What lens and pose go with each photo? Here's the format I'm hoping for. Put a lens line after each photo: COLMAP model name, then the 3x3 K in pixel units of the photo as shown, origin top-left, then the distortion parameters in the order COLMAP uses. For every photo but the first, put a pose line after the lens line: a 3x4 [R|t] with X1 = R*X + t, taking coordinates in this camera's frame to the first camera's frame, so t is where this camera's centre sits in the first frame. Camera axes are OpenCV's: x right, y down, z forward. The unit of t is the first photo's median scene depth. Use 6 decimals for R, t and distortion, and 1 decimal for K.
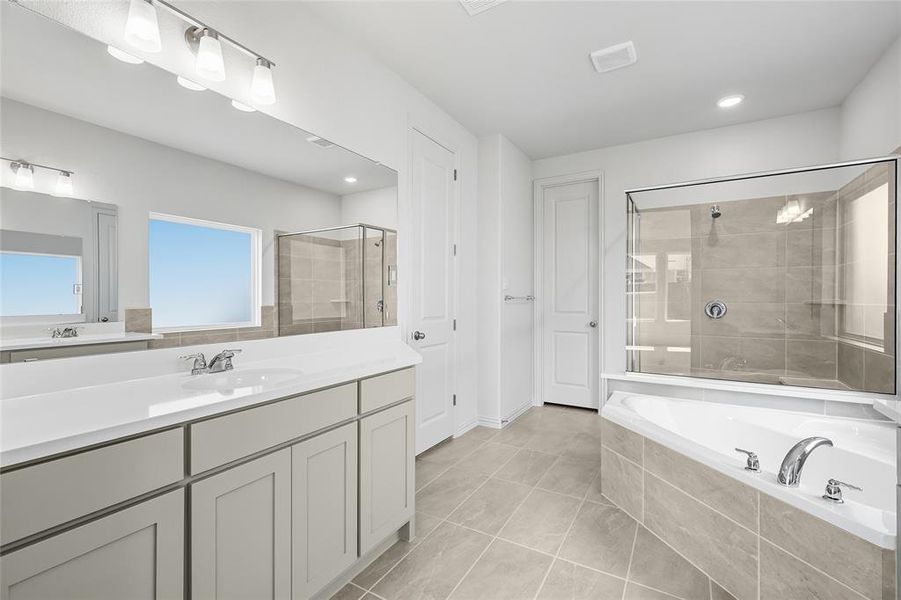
lens RADIAL K [[390.3, 0, 450.2], [0, 390.3, 299.3], [0, 0, 1]] dist [0.016958, 0.000195]
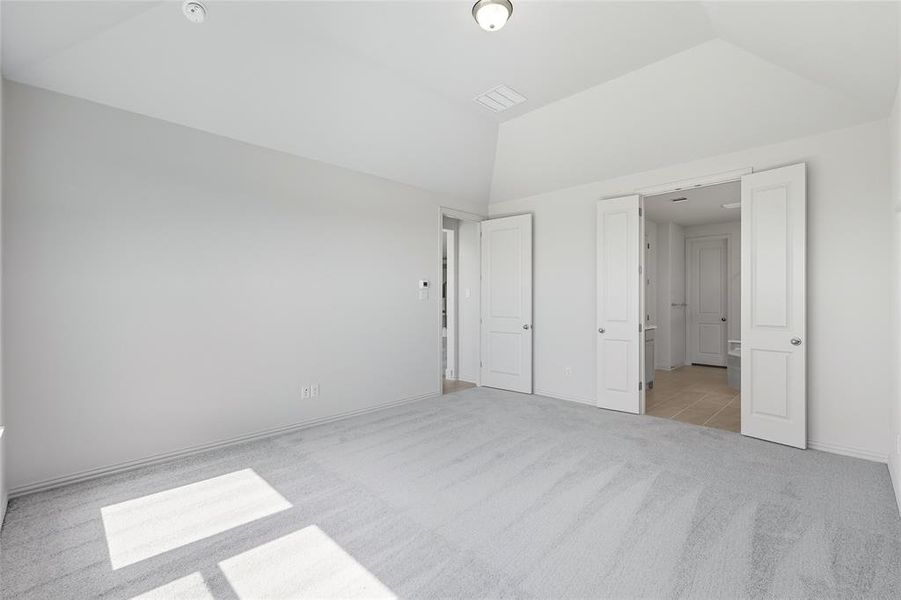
lens RADIAL K [[390.3, 0, 451.4], [0, 390.3, 300.2], [0, 0, 1]] dist [0.016958, 0.000195]
pose [[0.968415, 0.003291, -0.249321, -0.396549], [-0.004524, 0.999980, -0.004374, -0.011293], [0.249302, 0.005363, 0.968411, -1.061943]]
